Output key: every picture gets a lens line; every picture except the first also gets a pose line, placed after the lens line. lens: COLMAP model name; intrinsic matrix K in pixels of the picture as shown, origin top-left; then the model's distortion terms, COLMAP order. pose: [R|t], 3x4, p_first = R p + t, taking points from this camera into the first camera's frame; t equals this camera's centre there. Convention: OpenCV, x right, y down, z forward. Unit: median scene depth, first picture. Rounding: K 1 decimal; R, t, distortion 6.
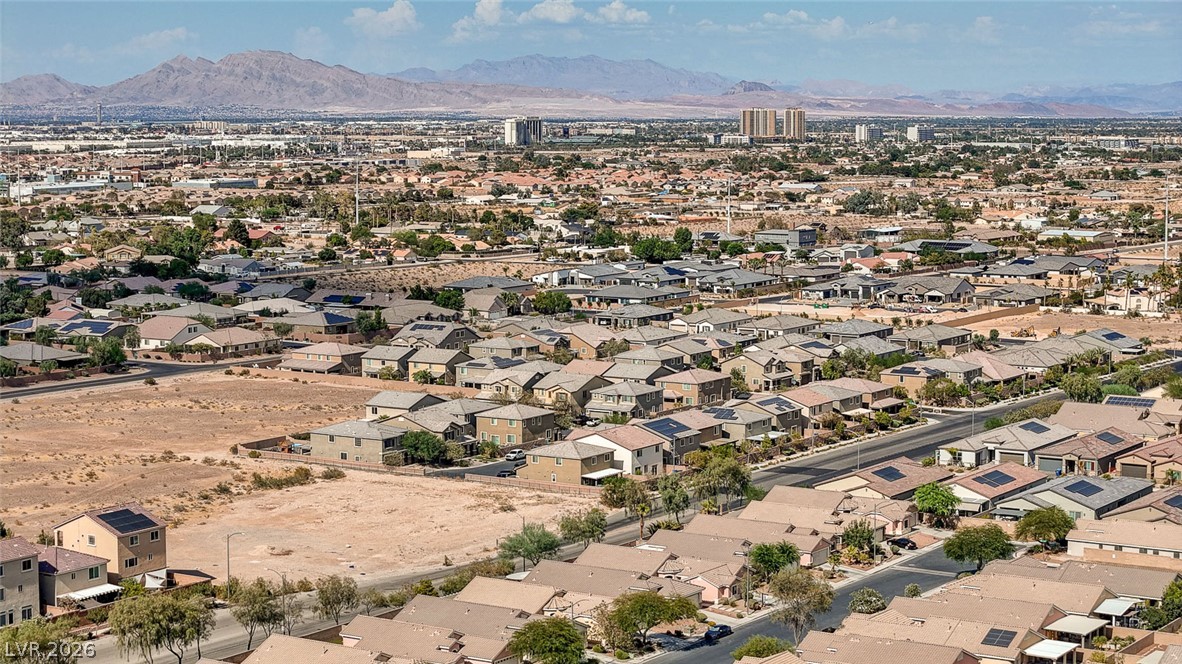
lens RADIAL K [[2343.1, 0, 591.0], [0, 2343.1, 332.0], [0, 0, 1]] dist [-0.241171, 1.216786]
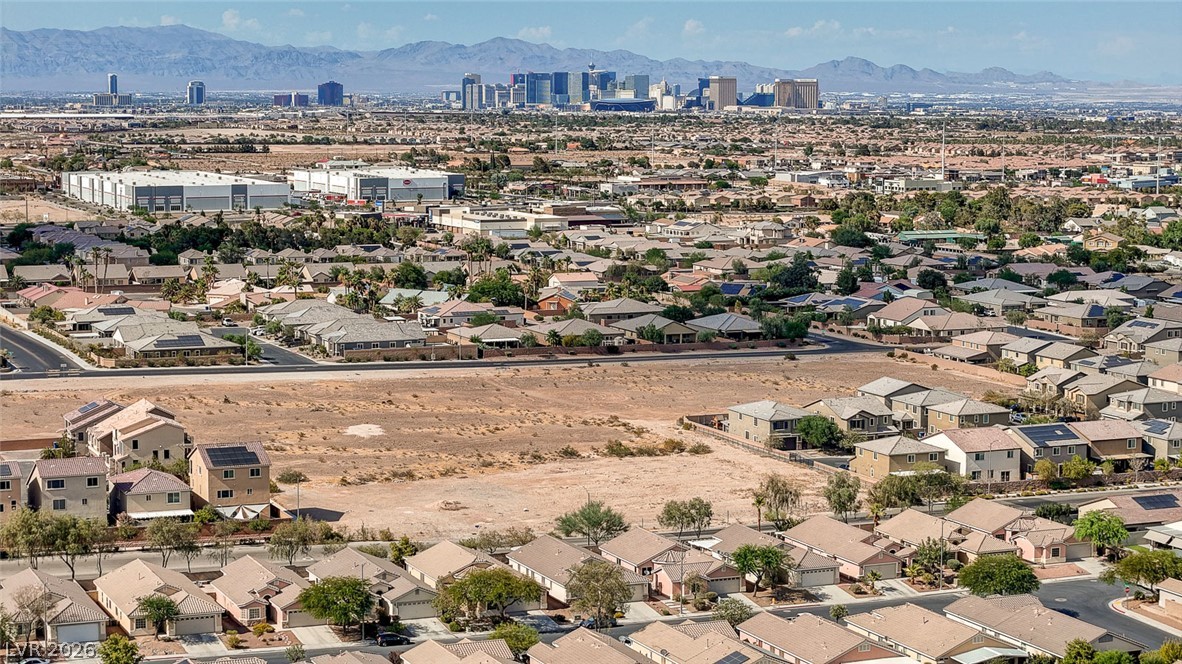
lens RADIAL K [[2343.1, 0, 591.0], [0, 2343.1, 332.0], [0, 0, 1]] dist [-0.241171, 1.216786]
pose [[0.820381, 0.064203, -0.568202, 0.236907], [-0.062314, 0.997797, 0.022774, -0.005479], [0.568412, 0.016724, 0.822574, 0.079870]]
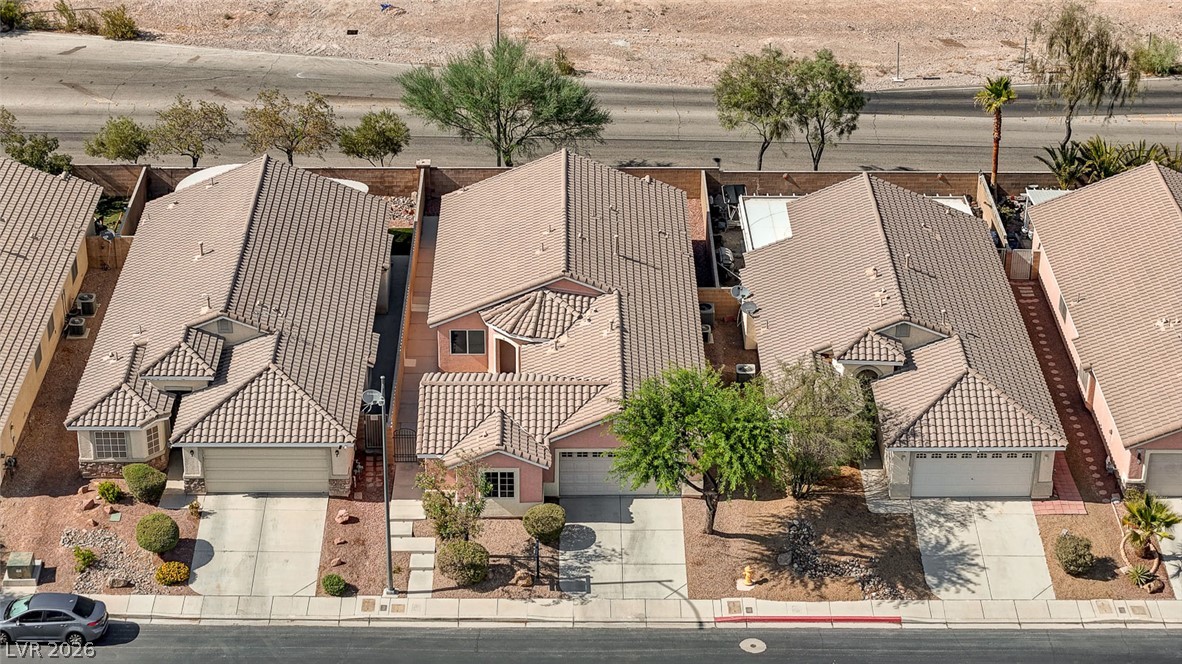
lens RADIAL K [[2343.1, 0, 591.0], [0, 2343.1, 332.0], [0, 0, 1]] dist [-0.241171, 1.216786]
pose [[0.545838, 0.391751, -0.740670, 0.114771], [-0.092651, 0.906768, 0.411324, -0.010779], [0.832752, -0.155893, 0.531245, 0.362872]]
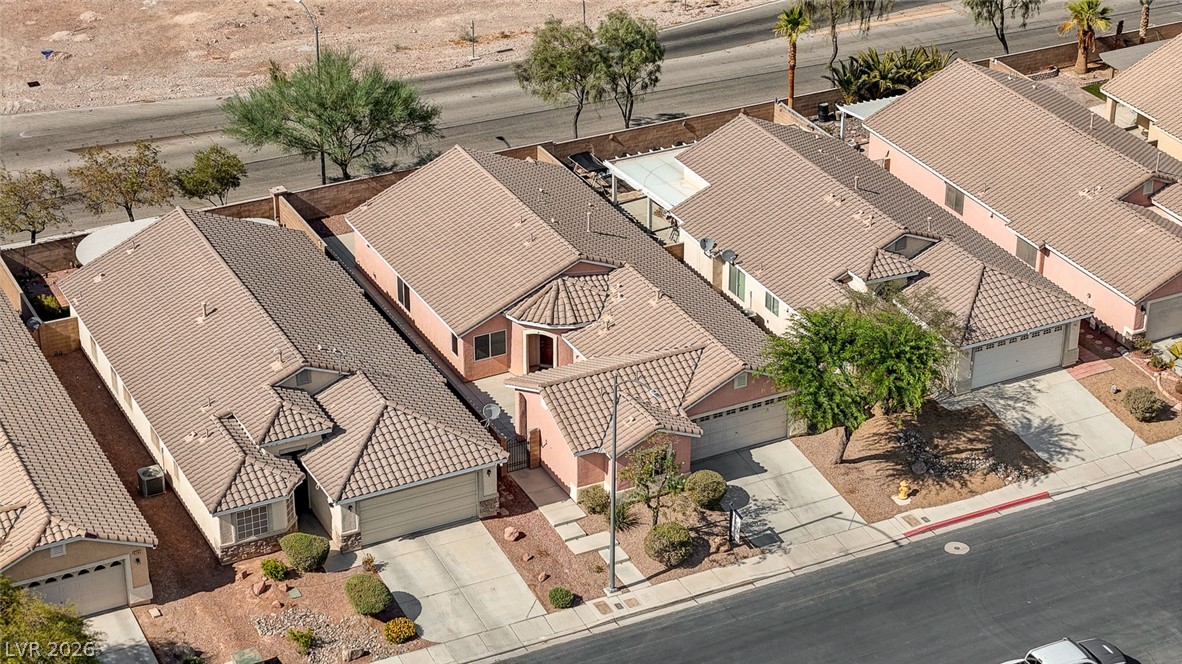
lens RADIAL K [[2343.1, 0, 591.0], [0, 2343.1, 332.0], [0, 0, 1]] dist [-0.241171, 1.216786]
pose [[0.859786, 0.240570, -0.450438, 0.076276], [-0.055348, 0.920784, 0.386125, -0.006764], [0.507647, -0.307054, 0.804992, 0.324136]]
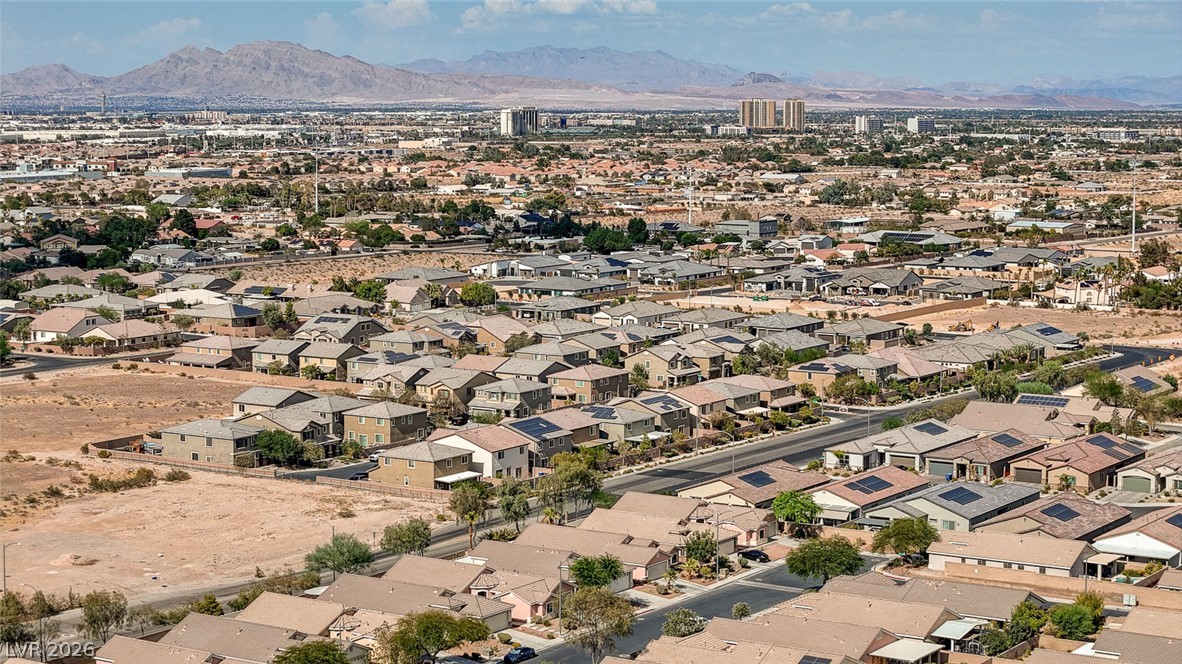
lens RADIAL K [[2343.1, 0, 591.0], [0, 2343.1, 332.0], [0, 0, 1]] dist [-0.241171, 1.216786]
pose [[0.999985, 0.002403, -0.004892, 0.034608], [-0.002385, 0.999990, 0.003673, -0.000719], [0.004901, -0.003661, 0.999981, 0.033098]]
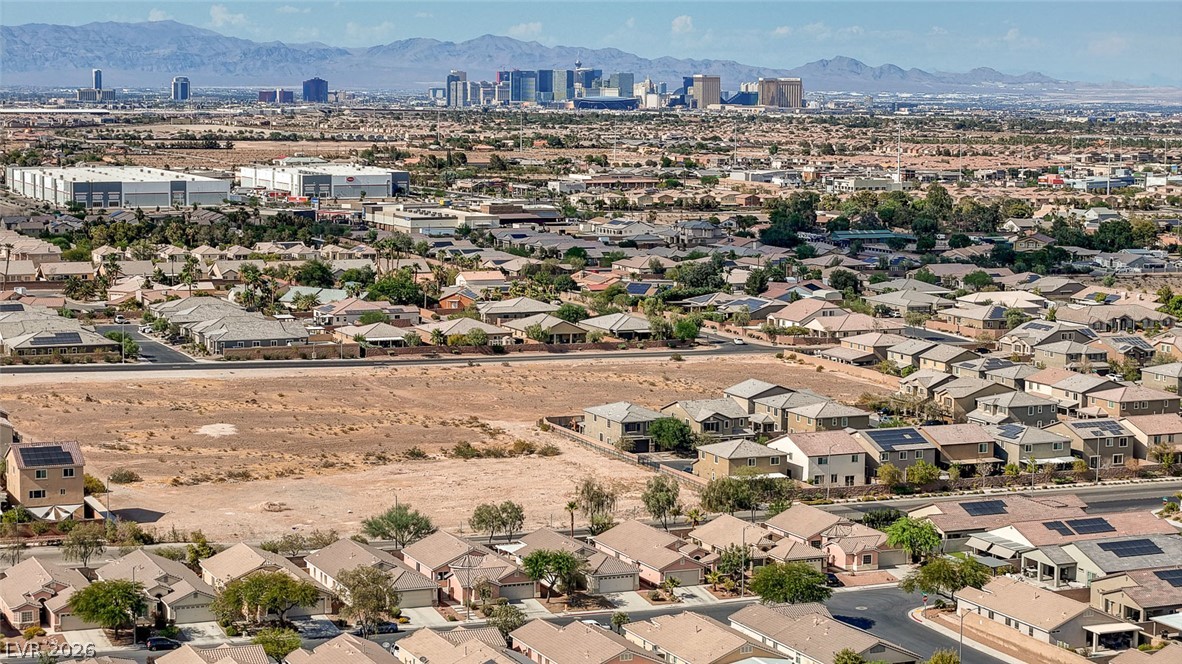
lens RADIAL K [[2343.1, 0, 591.0], [0, 2343.1, 332.0], [0, 0, 1]] dist [-0.241171, 1.216786]
pose [[0.822561, 0.068934, -0.564484, 0.260970], [-0.067558, 0.997442, 0.023362, -0.008092], [0.564650, 0.018919, 0.825113, 0.104370]]
